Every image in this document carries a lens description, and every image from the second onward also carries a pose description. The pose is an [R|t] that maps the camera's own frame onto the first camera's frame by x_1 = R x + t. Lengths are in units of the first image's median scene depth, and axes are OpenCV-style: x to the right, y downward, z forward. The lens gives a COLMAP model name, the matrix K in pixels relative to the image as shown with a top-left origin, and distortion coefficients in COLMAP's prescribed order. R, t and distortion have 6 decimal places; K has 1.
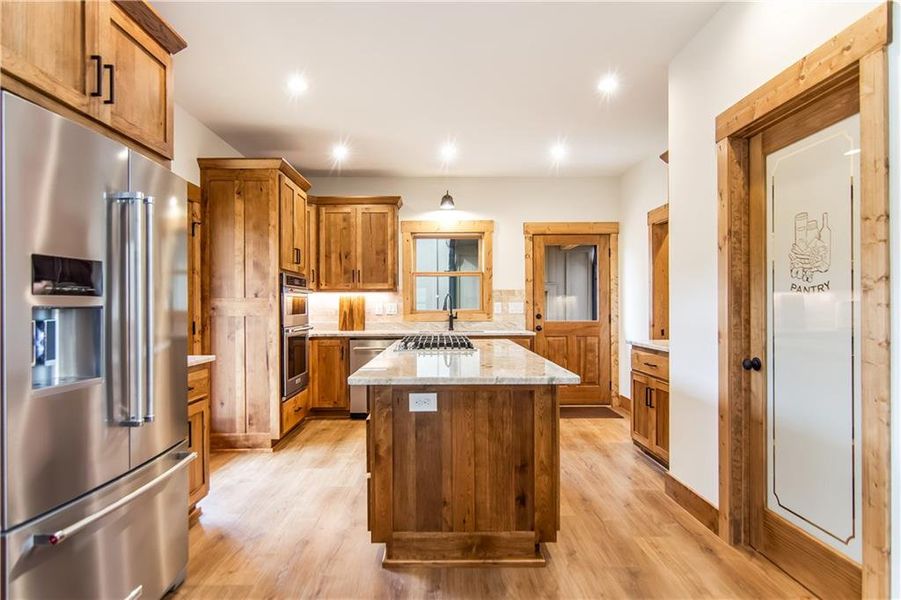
lens RADIAL K [[512.4, 0, 450.3], [0, 512.4, 304.2], [0, 0, 1]] dist [-0.003270, 0.001911]
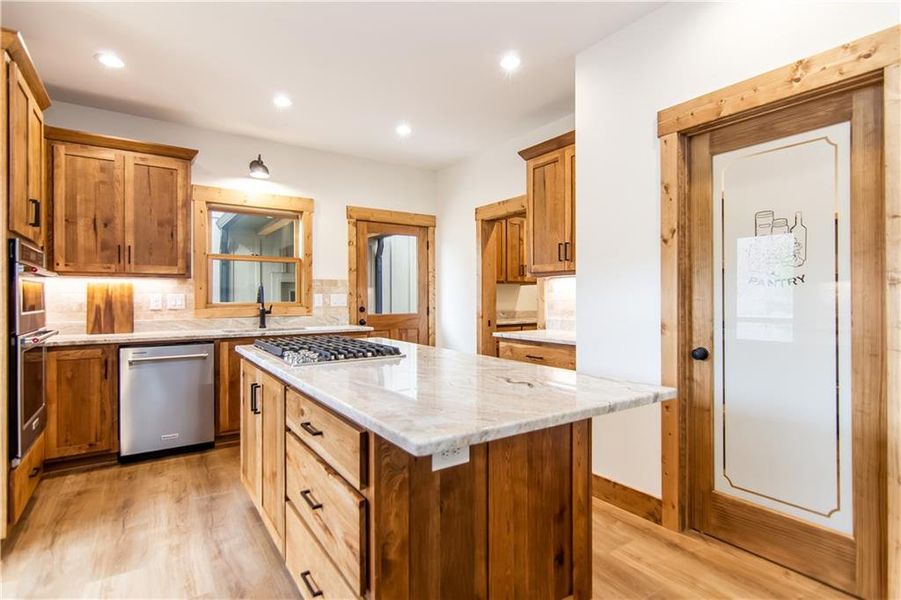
lens RADIAL K [[456.4, 0, 451.6], [0, 456.4, 296.0], [0, 0, 1]] dist [0.000704, 0.001130]
pose [[0.826275, 0.004490, 0.563249, -0.215344], [-0.003214, 0.999990, -0.003256, 0.002401], [-0.563258, 0.000881, 0.826281, 0.319712]]
